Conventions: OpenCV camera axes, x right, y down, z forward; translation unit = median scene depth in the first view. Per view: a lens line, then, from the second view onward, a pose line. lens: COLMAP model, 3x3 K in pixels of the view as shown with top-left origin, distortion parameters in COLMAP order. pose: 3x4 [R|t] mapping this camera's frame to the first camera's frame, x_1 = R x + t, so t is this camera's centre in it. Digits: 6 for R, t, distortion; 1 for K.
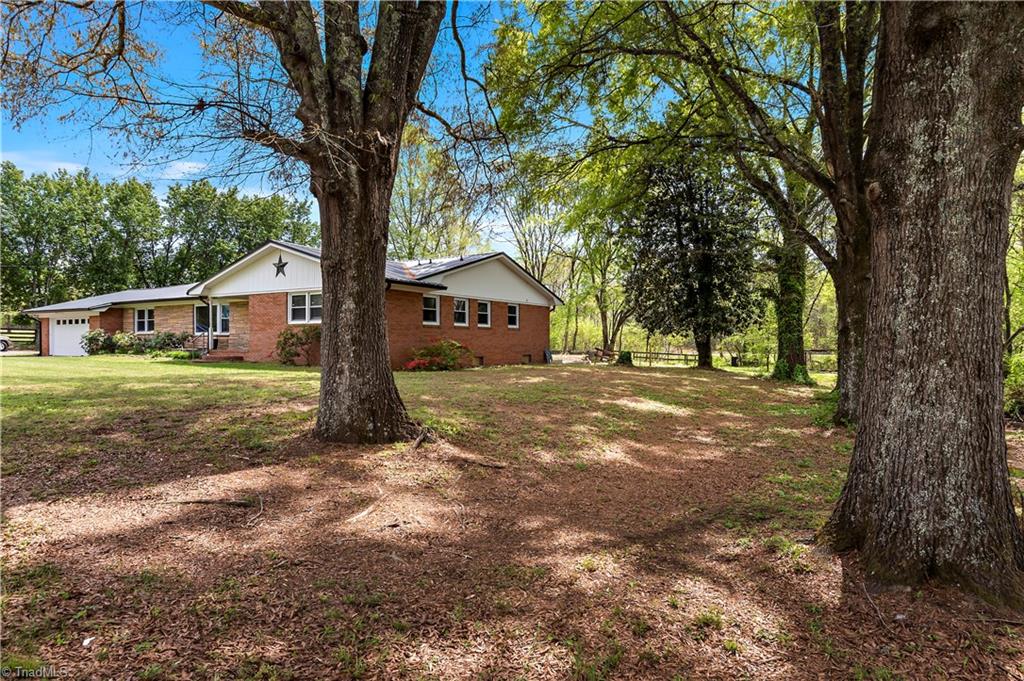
lens RADIAL K [[558.9, 0, 512.0], [0, 558.9, 342.4], [0, 0, 1]] dist [-0.002301, -0.000781]
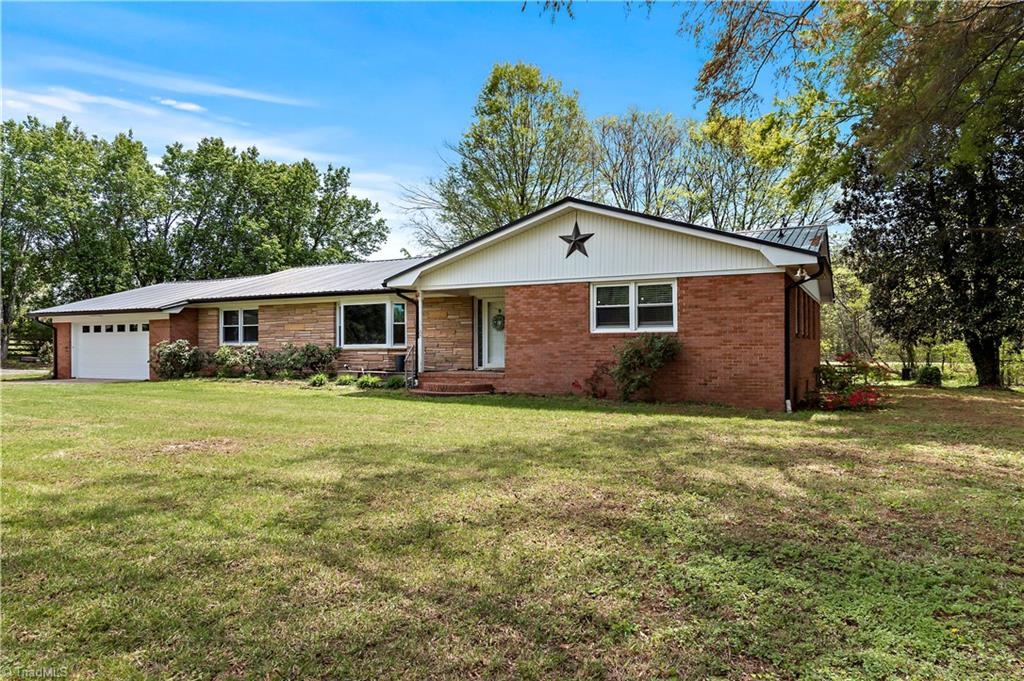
lens RADIAL K [[617.9, 0, 512.1], [0, 617.9, 338.2], [0, 0, 1]] dist [0.003192, 0.001269]
pose [[0.996548, -0.005057, 0.082870, -0.396205], [0.006176, 0.999893, -0.013251, -0.013449], [-0.082795, 0.013717, 0.996472, 0.233554]]
